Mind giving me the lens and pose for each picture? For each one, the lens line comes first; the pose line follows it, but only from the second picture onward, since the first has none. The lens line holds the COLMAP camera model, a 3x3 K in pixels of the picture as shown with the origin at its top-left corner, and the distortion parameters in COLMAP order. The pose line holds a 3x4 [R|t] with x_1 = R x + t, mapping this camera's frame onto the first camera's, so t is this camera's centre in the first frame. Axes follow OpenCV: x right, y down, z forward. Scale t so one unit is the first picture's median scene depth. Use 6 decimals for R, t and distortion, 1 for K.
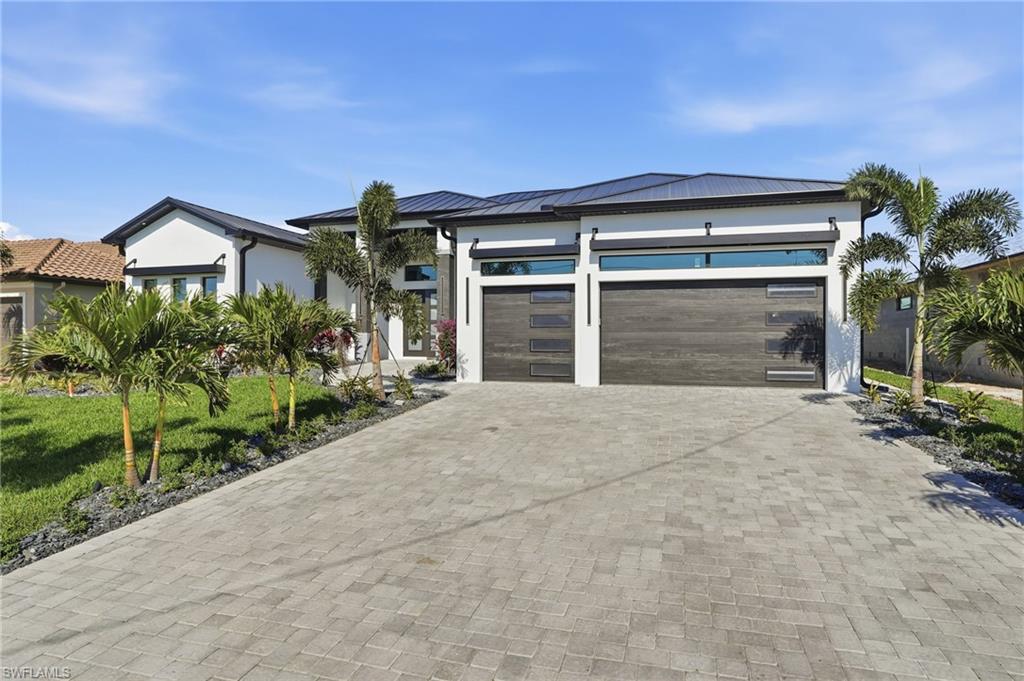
lens RADIAL K [[472.6, 0, 513.2], [0, 472.6, 343.6], [0, 0, 1]] dist [-0.037206, 0.009689]
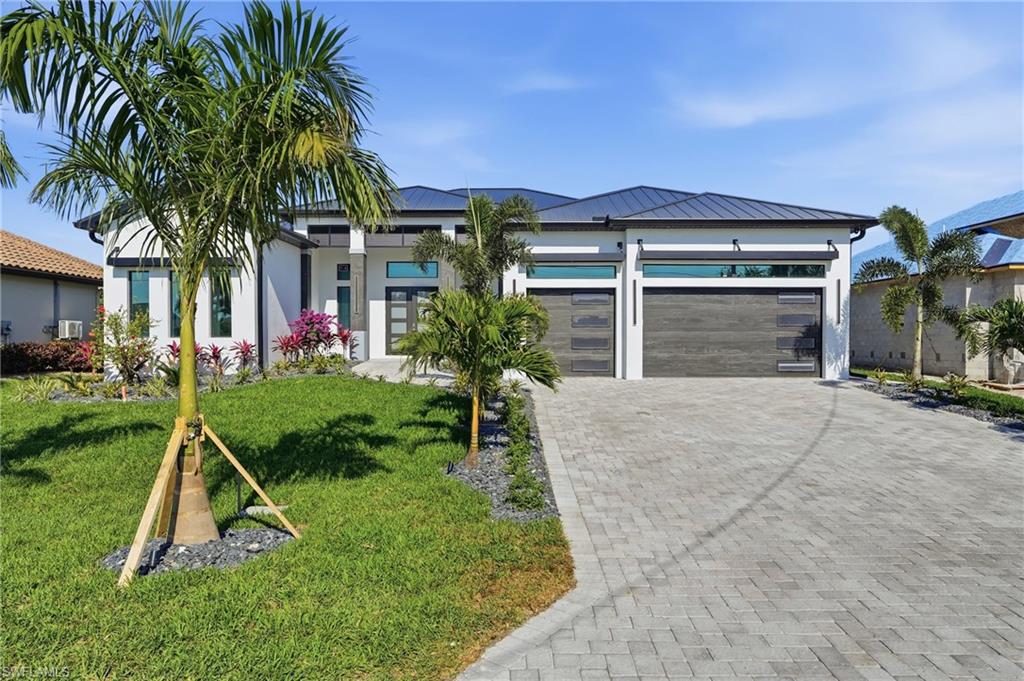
lens RADIAL K [[472.6, 0, 543.4], [0, 472.6, 342.6], [0, 0, 1]] dist [-0.037206, 0.009689]
pose [[0.978982, -0.002553, 0.203929, -0.289957], [0.002345, 0.999996, 0.001261, 0.000583], [-0.203932, -0.000756, 0.978985, -0.063346]]
